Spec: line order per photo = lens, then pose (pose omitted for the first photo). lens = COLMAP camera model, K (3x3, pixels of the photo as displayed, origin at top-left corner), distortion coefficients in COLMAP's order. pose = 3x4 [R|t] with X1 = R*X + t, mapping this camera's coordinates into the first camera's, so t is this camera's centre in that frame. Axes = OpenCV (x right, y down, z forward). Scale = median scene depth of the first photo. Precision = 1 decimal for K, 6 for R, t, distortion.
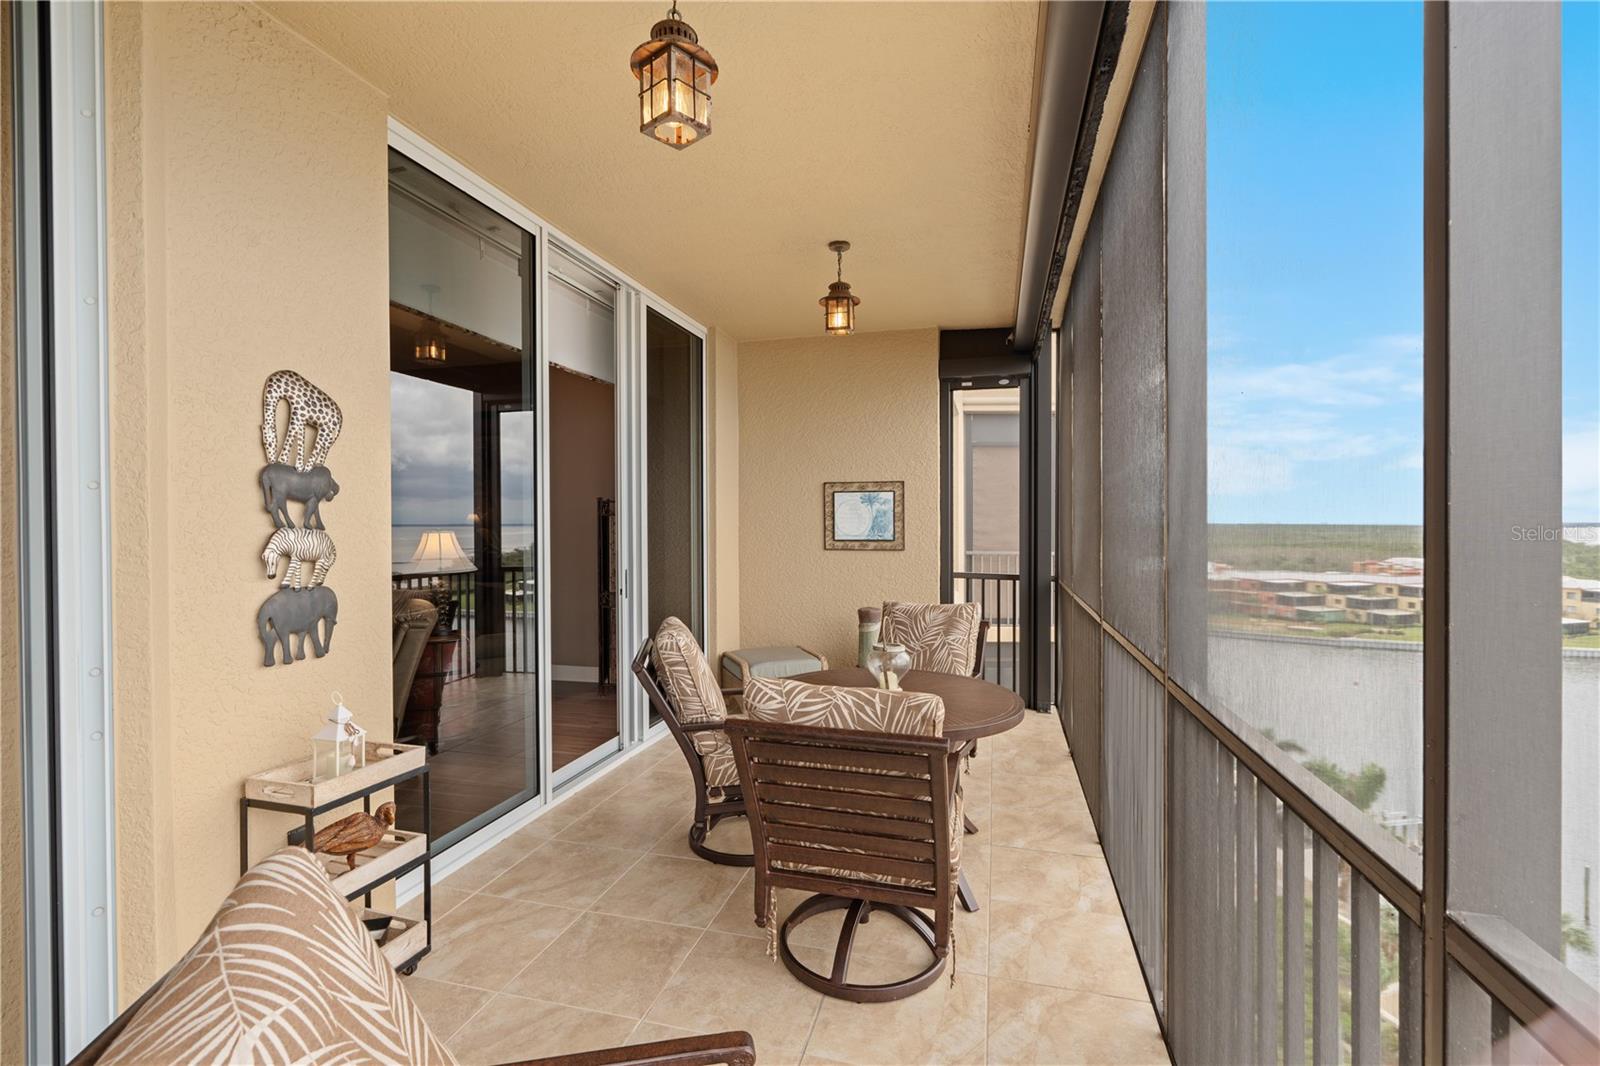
lens RADIAL K [[723.0, 0, 803.7], [0, 723.0, 527.4], [0, 0, 1]] dist [-0.007608, 0.005046]
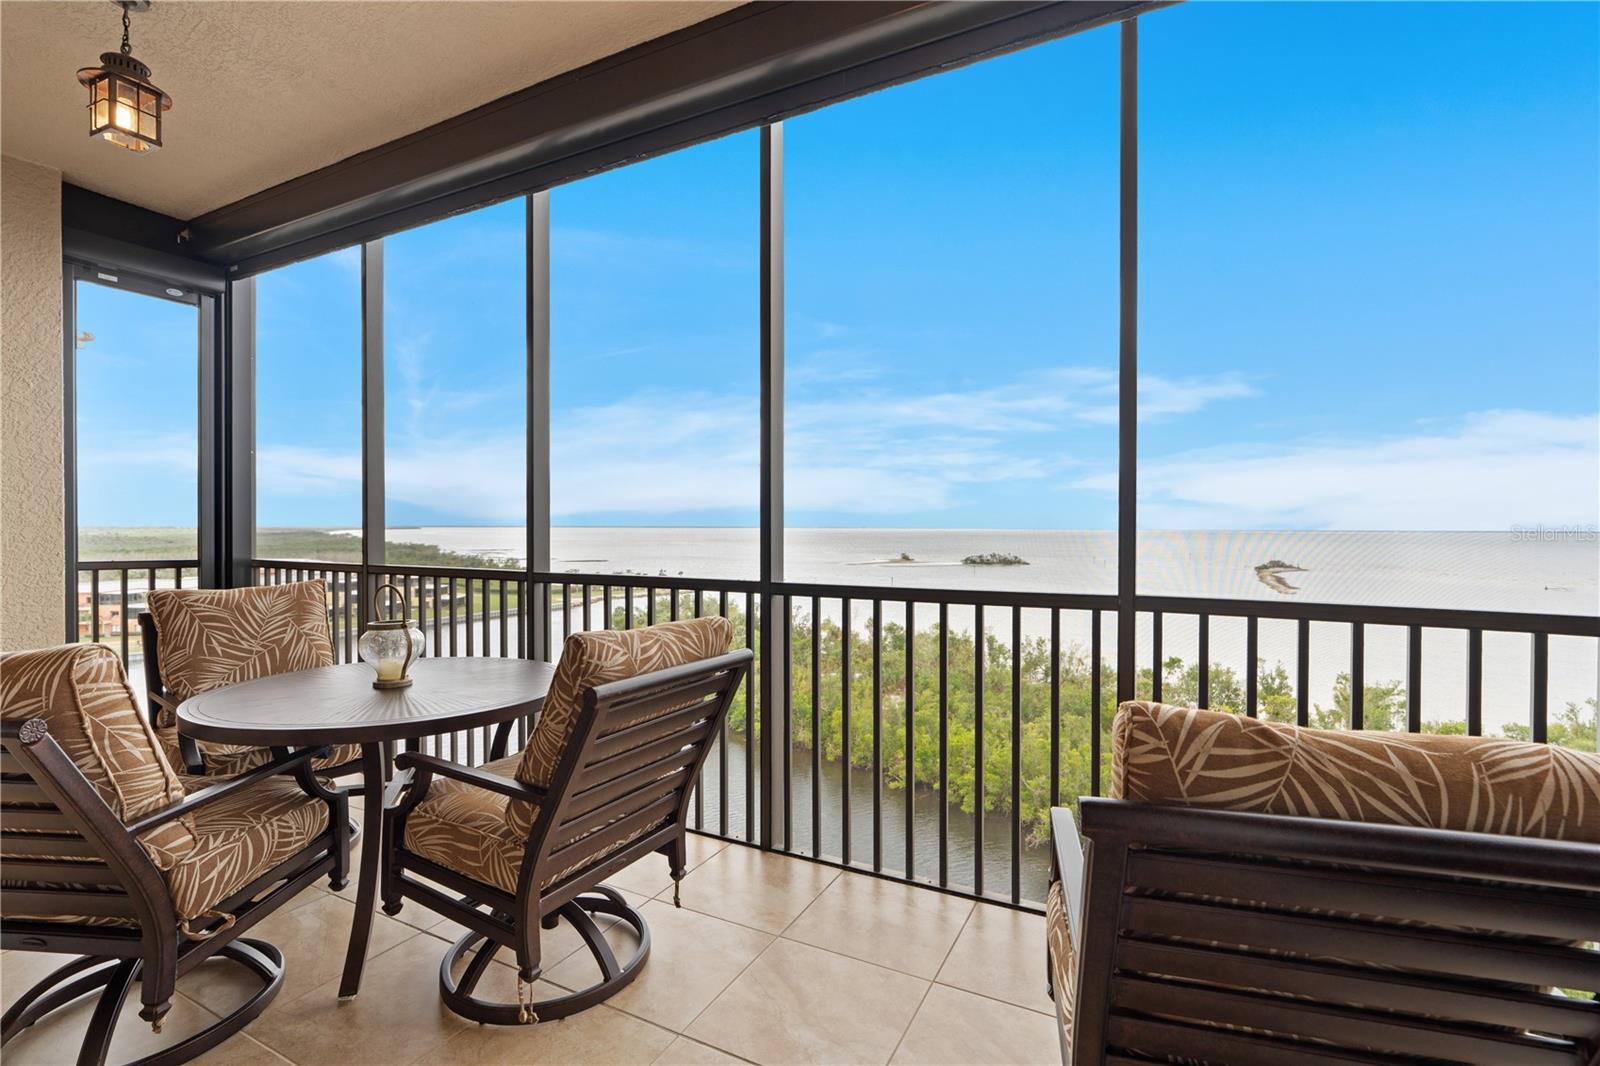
lens RADIAL K [[723.0, 0, 811.1], [0, 723.0, 529.5], [0, 0, 1]] dist [-0.007608, 0.005046]
pose [[0.208501, -0.003588, 0.978016, -0.292236], [0.007521, 0.999970, 0.002066, 0.038056], [-0.977993, 0.006925, 0.208521, 0.230533]]
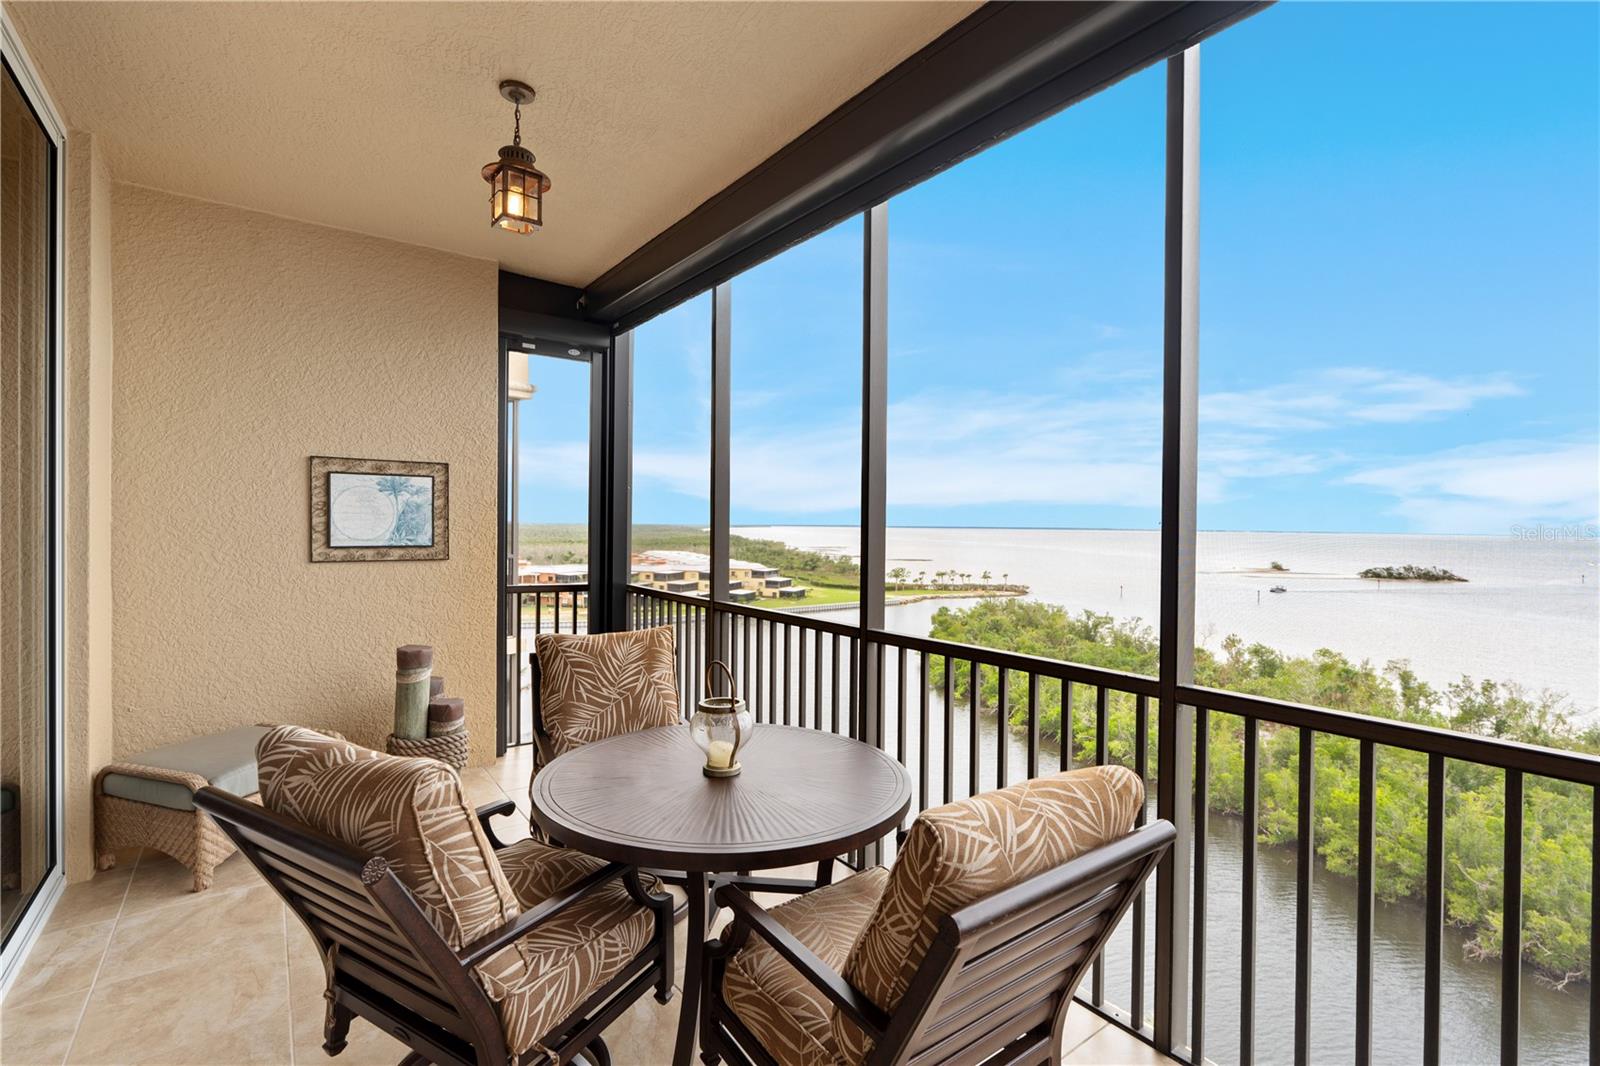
lens RADIAL K [[723.0, 0, 798.1], [0, 723.0, 531.2], [0, 0, 1]] dist [-0.007608, 0.005046]
pose [[0.617935, -0.000565, 0.786229, -0.211281], [-0.005682, 0.999970, 0.005185, -0.002592], [-0.786209, -0.007672, 0.617913, 0.287352]]
